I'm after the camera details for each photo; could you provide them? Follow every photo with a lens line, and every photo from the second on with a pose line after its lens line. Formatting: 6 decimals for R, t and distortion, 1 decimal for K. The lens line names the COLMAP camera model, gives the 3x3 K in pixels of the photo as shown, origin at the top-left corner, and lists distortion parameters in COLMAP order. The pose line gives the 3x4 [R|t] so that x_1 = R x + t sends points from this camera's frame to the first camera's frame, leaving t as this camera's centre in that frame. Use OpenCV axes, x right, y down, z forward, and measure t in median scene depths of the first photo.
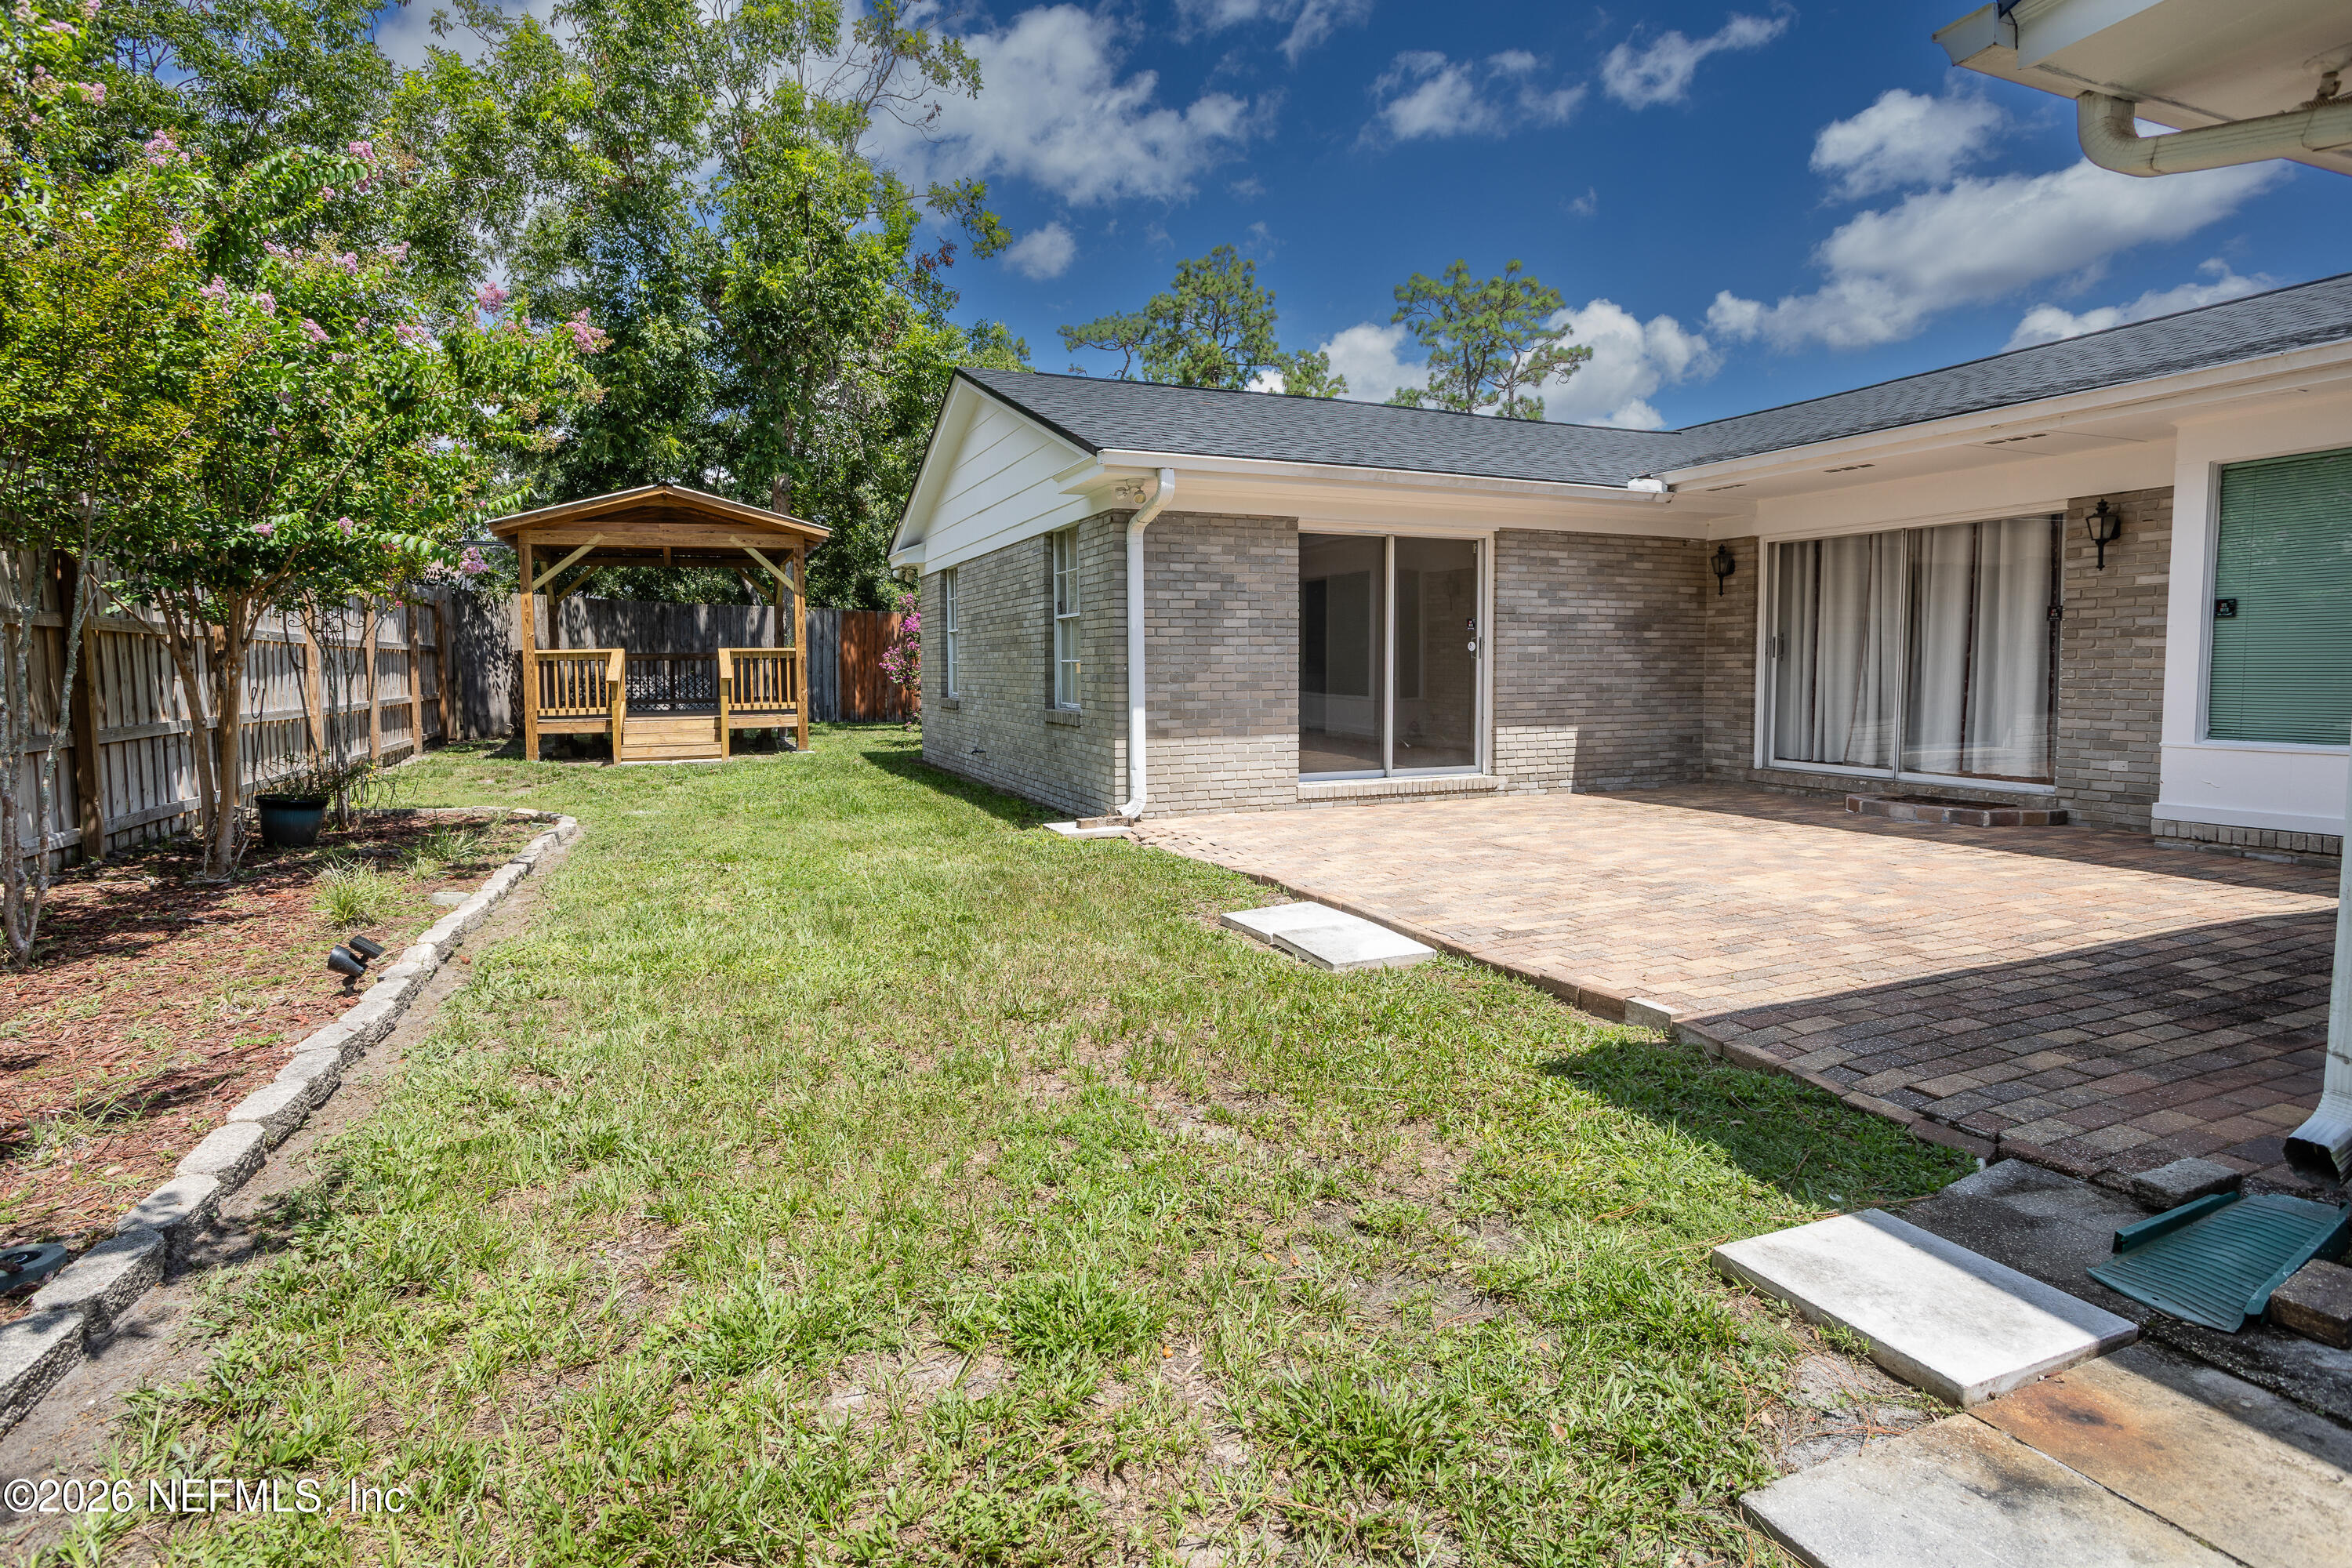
lens RADIAL K [[1173.5, 0, 1087.7], [0, 1173.5, 746.8], [0, 0, 1]] dist [0.041615, 0.002817]
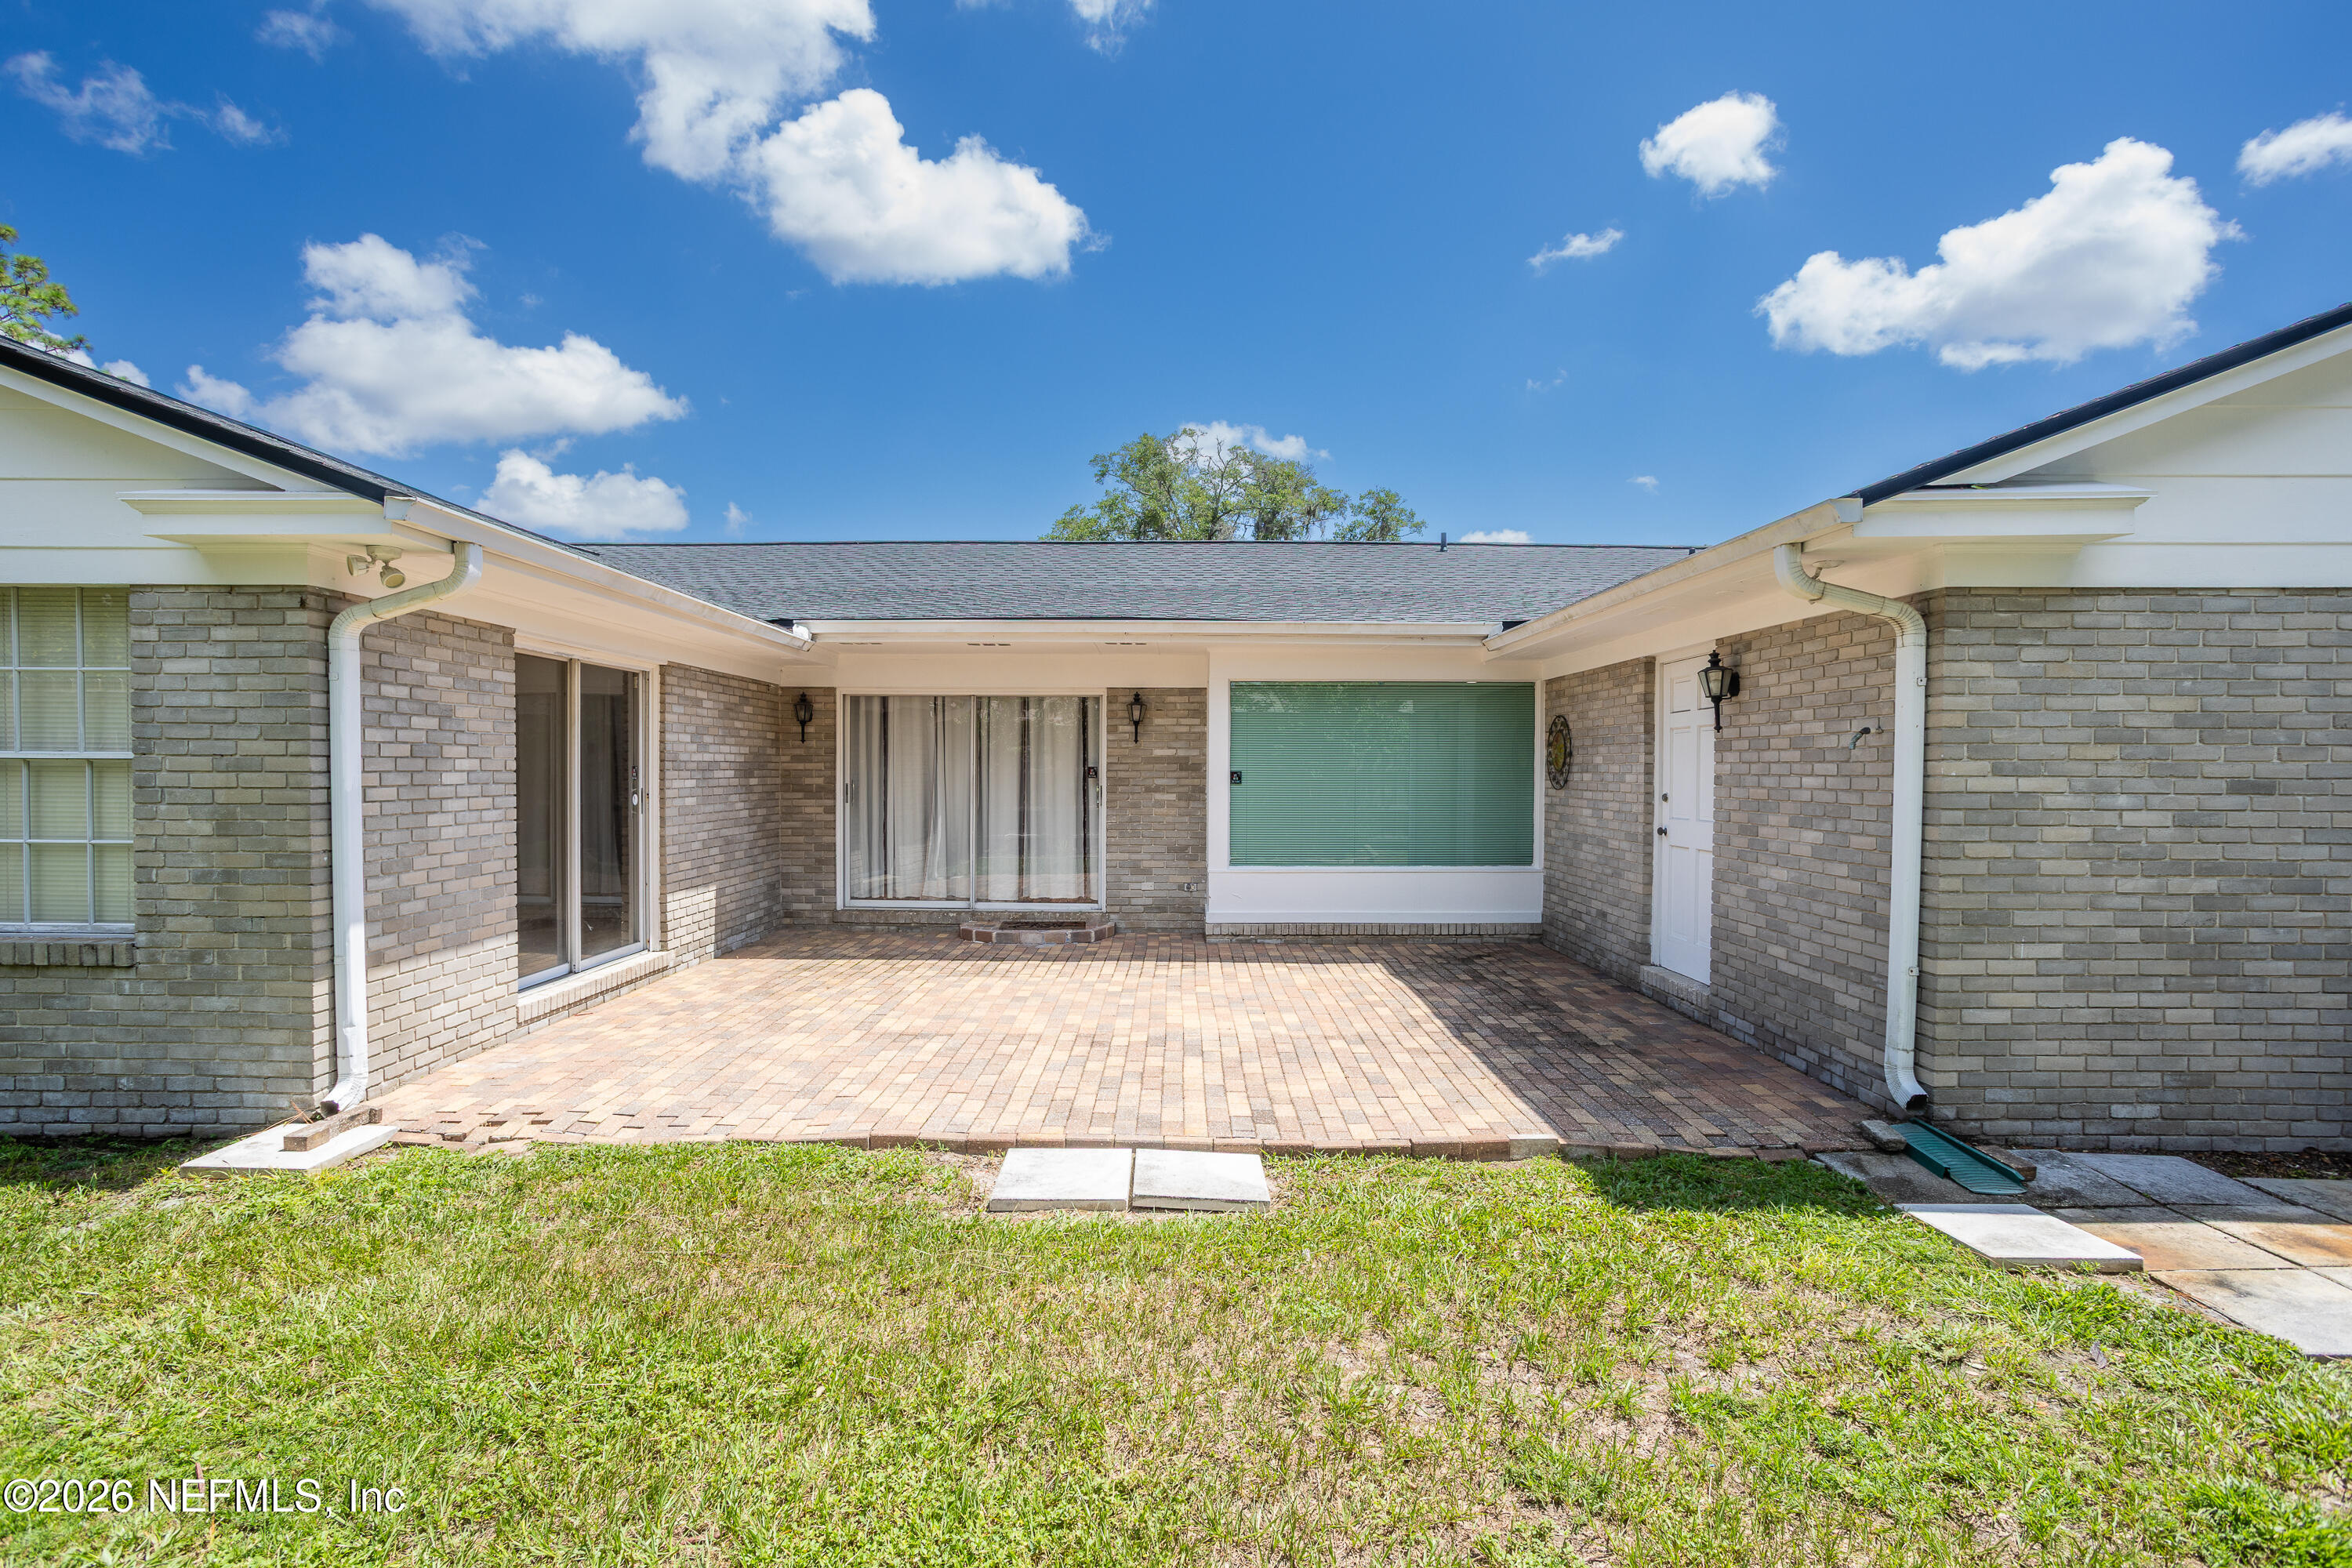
lens RADIAL K [[1199.0, 0, 1188.3], [0, 1199.0, 776.4], [0, 0, 1]] dist [-0.042287, 0.002958]
pose [[0.386674, -0.005128, 0.922202, -0.334208], [0.069921, 0.997269, -0.023772, -0.061612], [-0.919562, 0.073674, 0.385977, 0.361898]]
